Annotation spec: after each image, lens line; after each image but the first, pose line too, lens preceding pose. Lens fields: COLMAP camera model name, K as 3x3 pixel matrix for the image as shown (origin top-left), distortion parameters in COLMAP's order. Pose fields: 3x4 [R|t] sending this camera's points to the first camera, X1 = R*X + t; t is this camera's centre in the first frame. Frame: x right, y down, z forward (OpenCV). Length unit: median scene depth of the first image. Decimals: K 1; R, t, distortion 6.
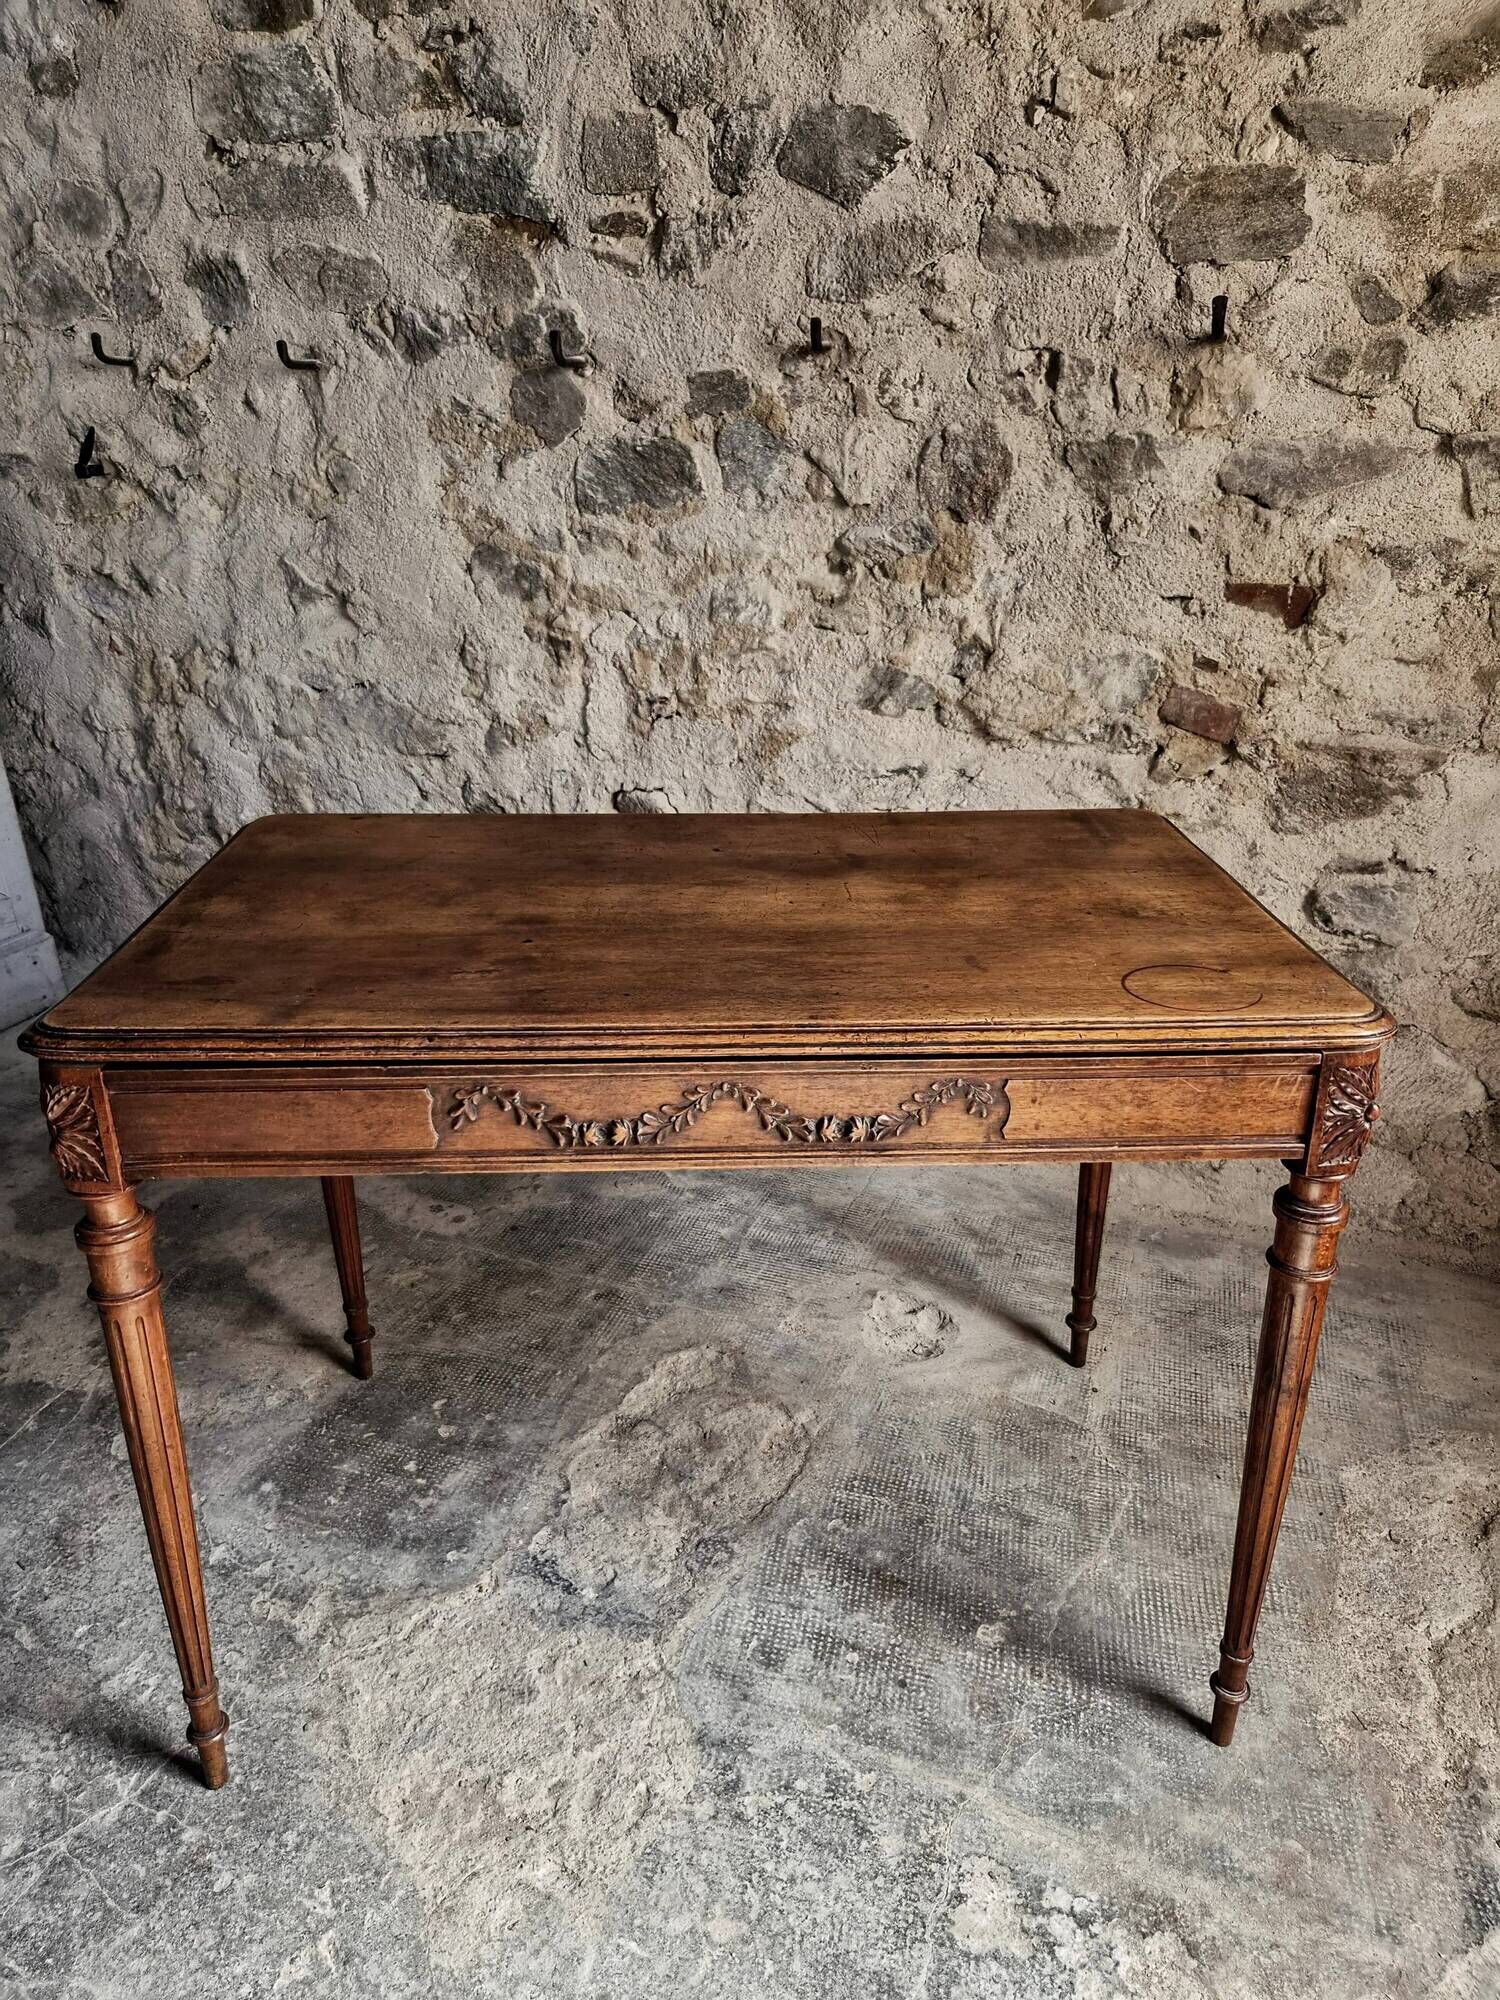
lens RADIAL K [[1340.7, 0, 746.7], [0, 1340.7, 989.6], [0, 0, 1]] dist [0.063805, -0.051758]
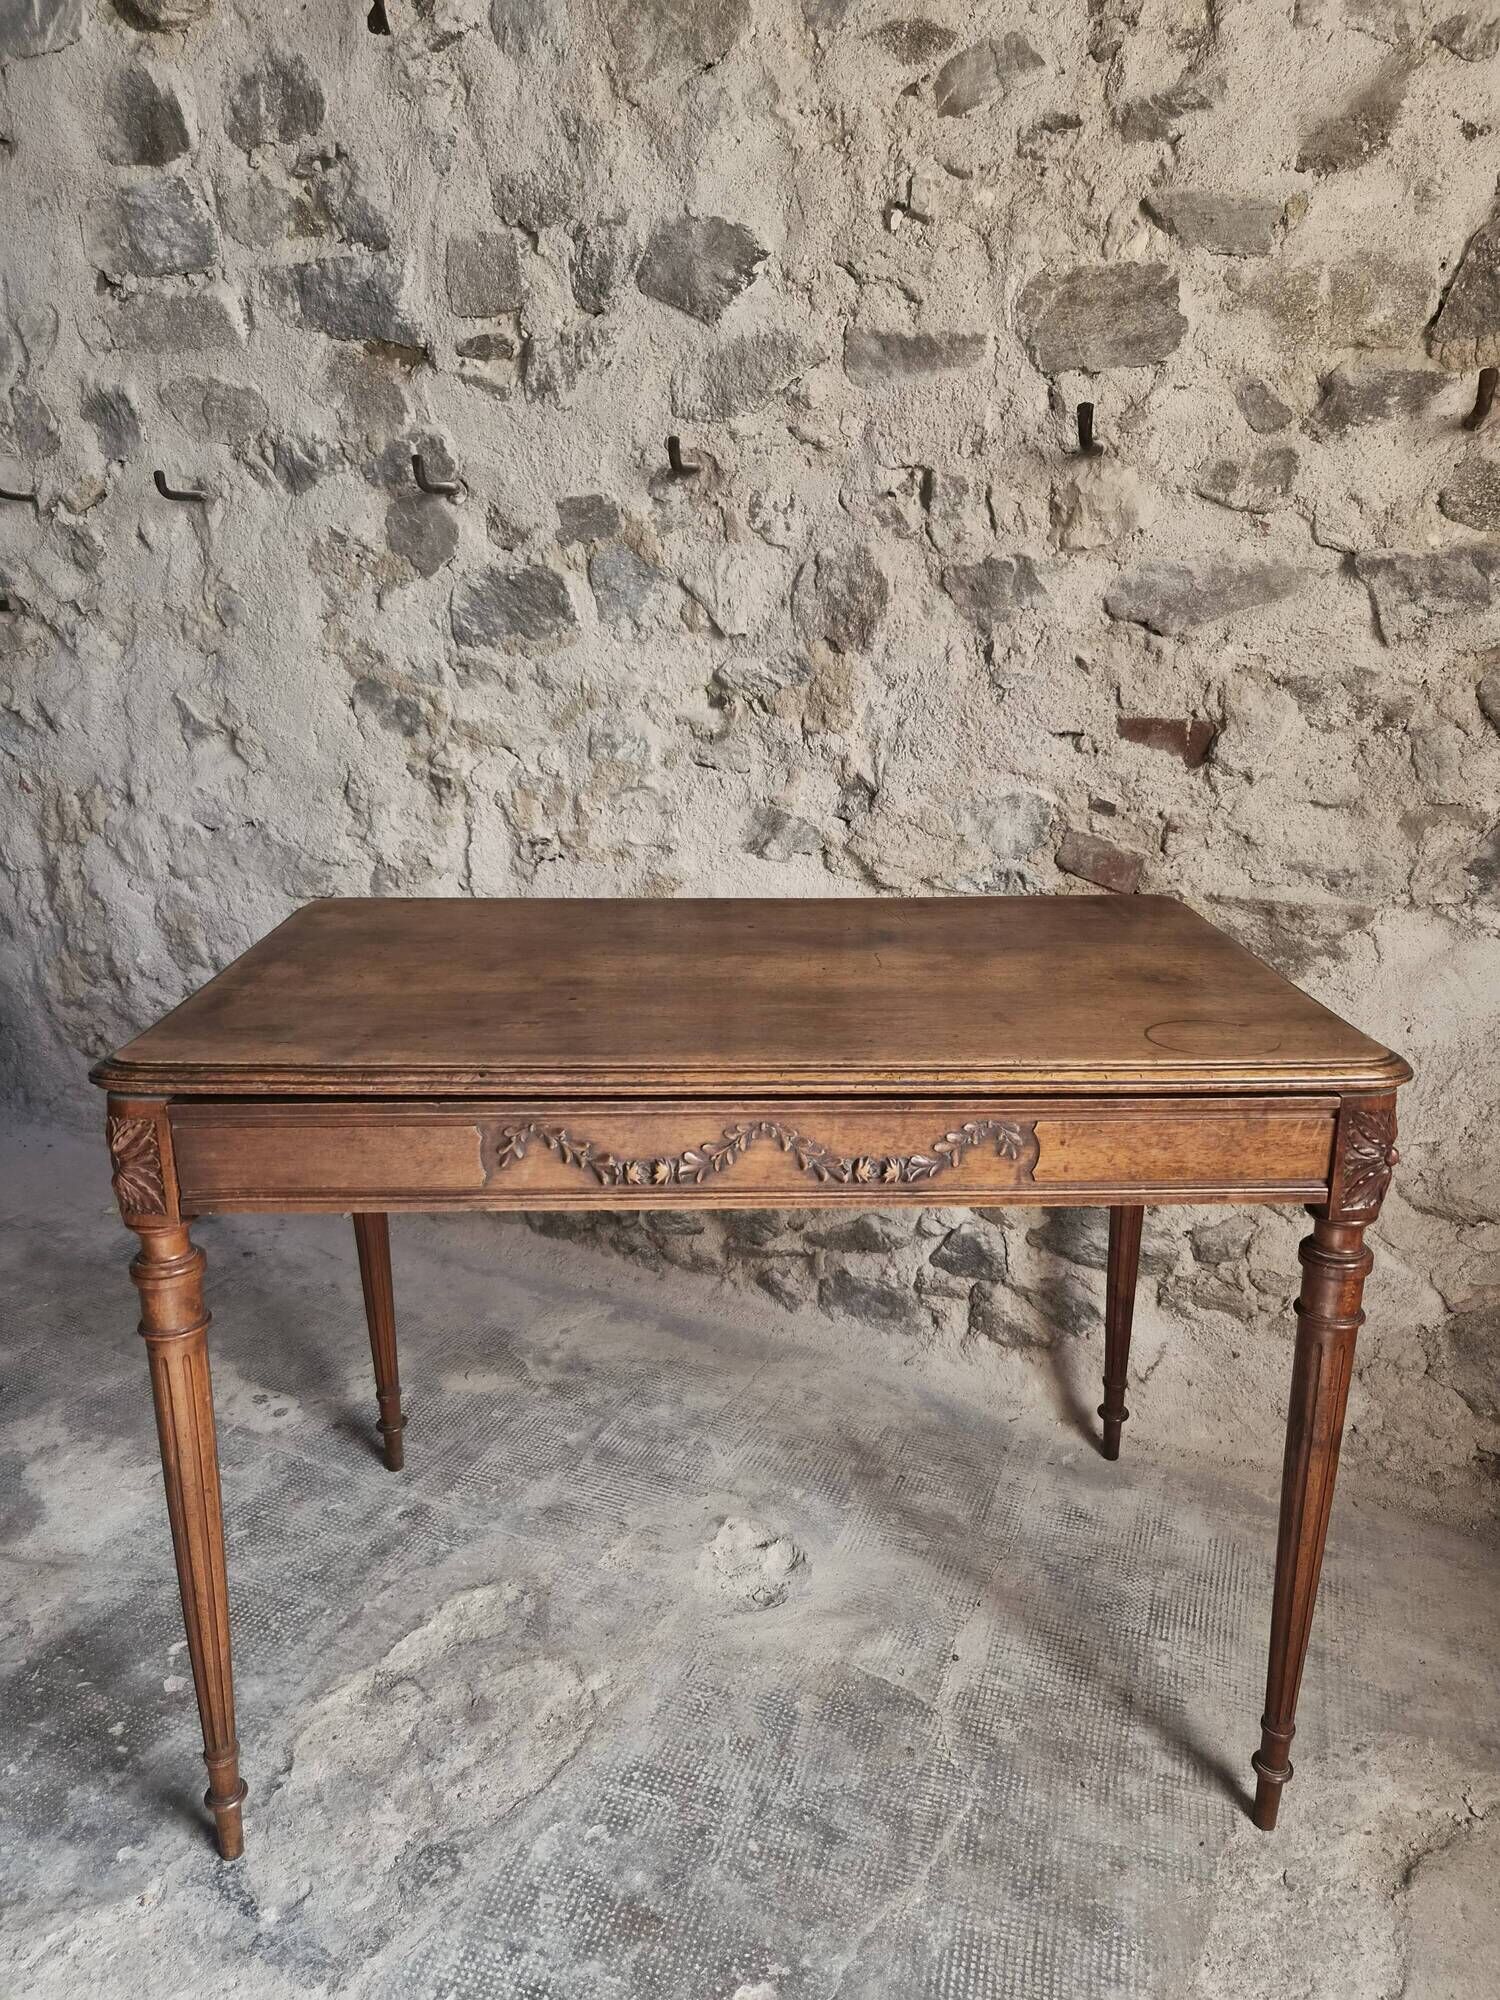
lens RADIAL K [[1340.4, 0, 756.3], [0, 1340.4, 1015.4], [0, 0, 1]] dist [0.068567, -0.052897]
pose [[0.998275, 0.016097, -0.056464, 0.160573], [-0.021070, 0.995843, -0.088621, -0.019576], [0.054802, 0.089657, 0.994464, 0.113562]]
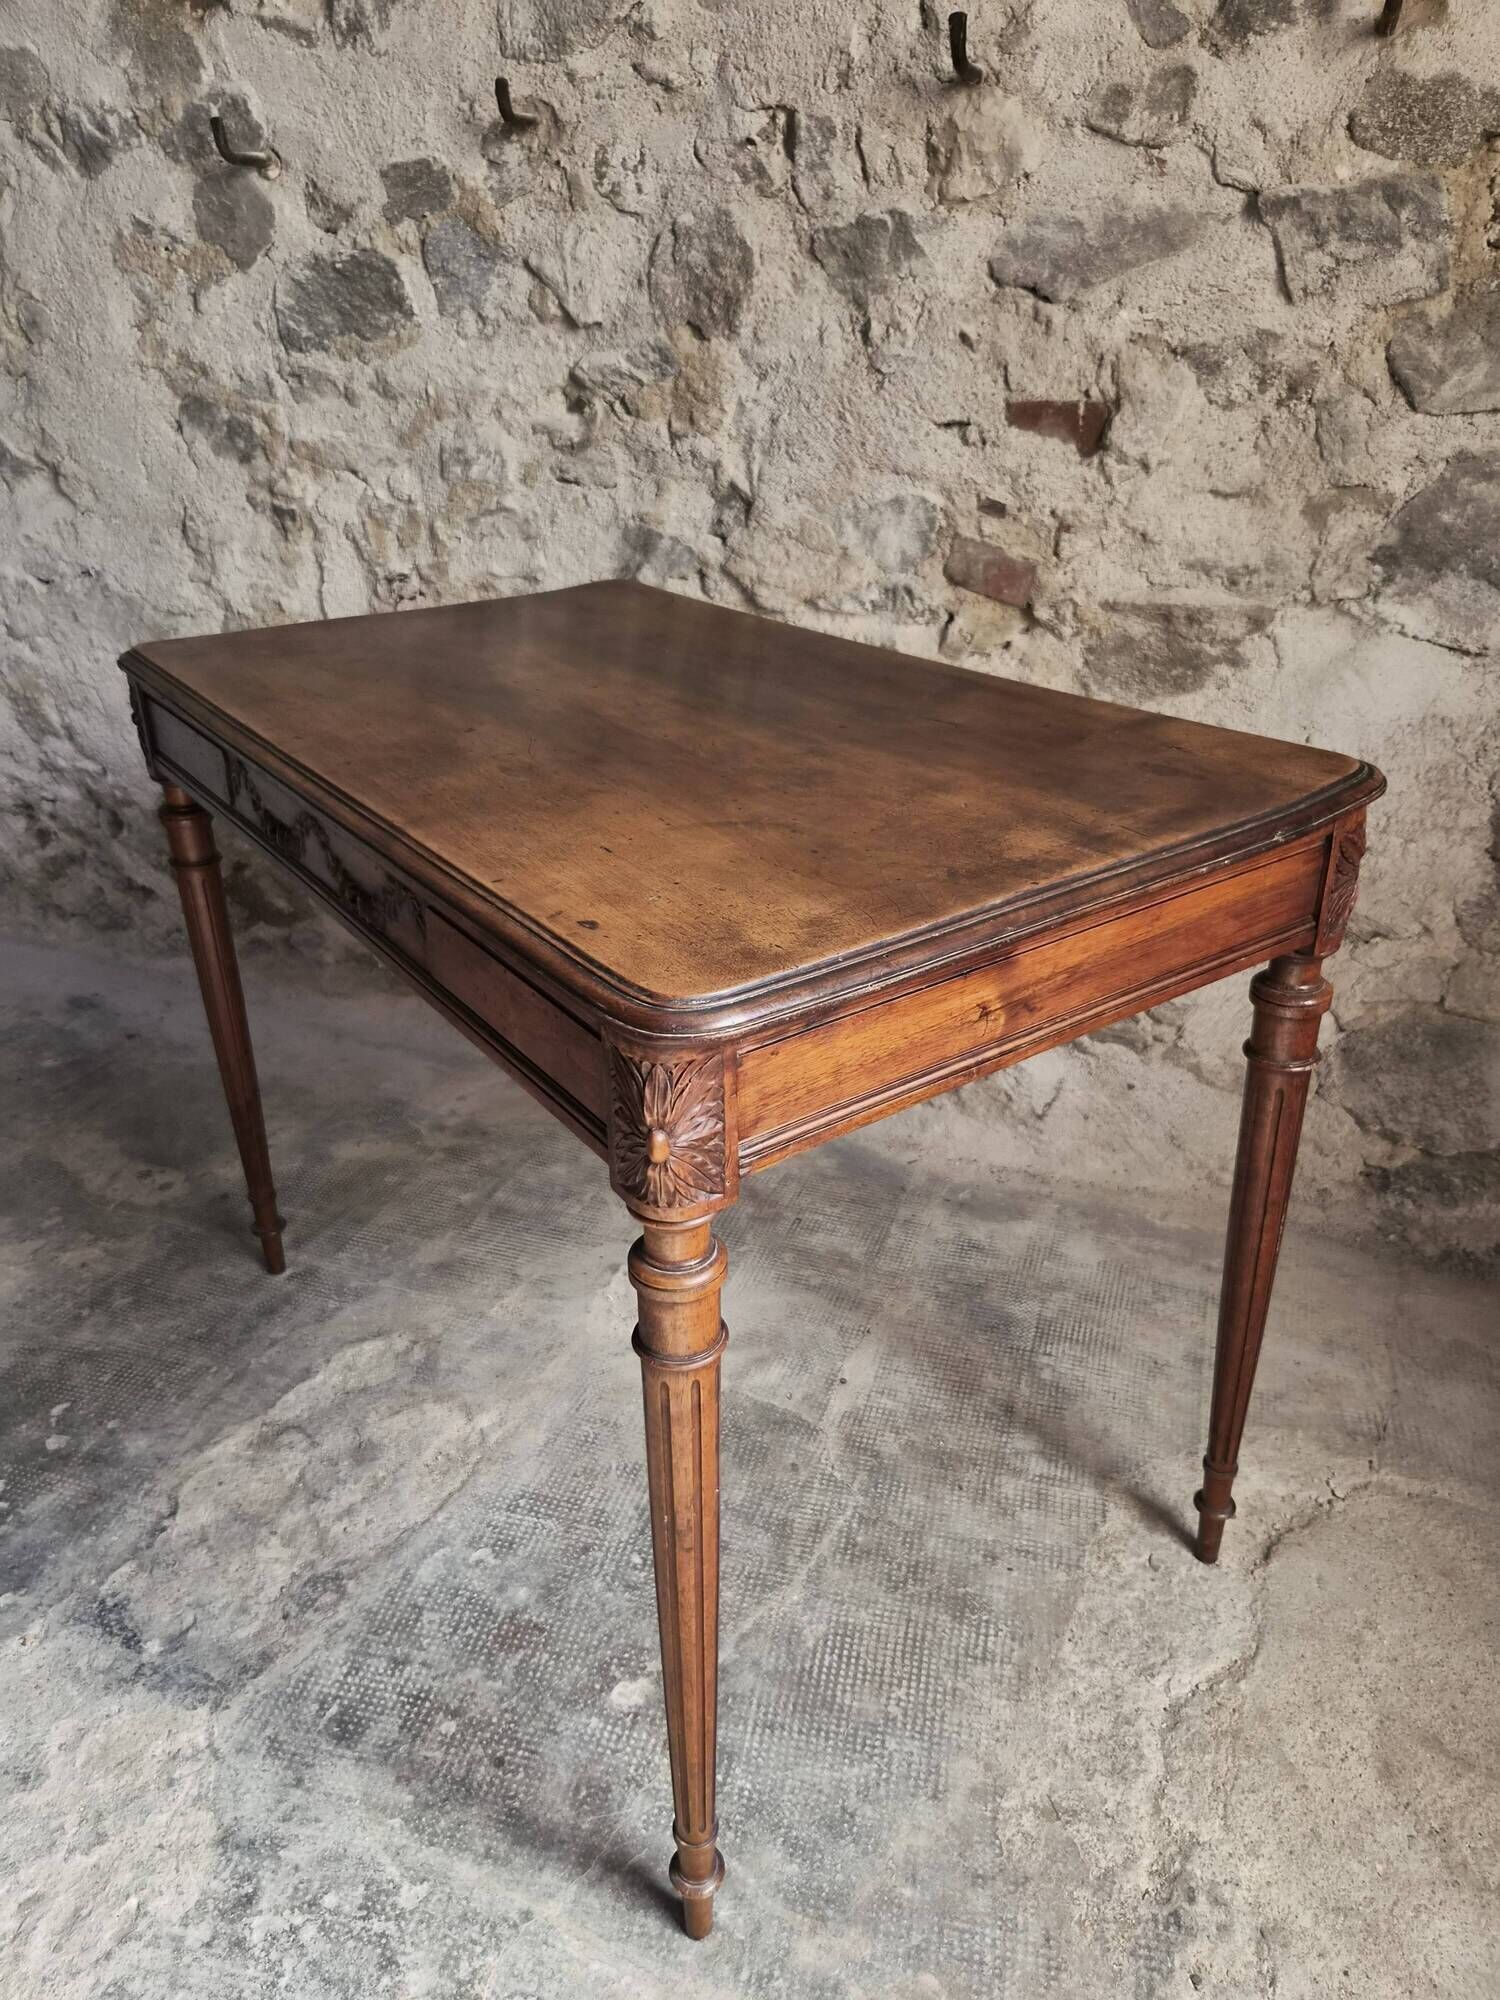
lens RADIAL K [[1351.8, 0, 752.1], [0, 1351.8, 1007.0], [0, 0, 1]] dist [0.055817, -0.046643]
pose [[0.999605, -0.014455, -0.024089, 0.205035], [0.015759, 0.998370, 0.054861, 0.014039], [0.023257, -0.055219, 0.998203, 0.151407]]
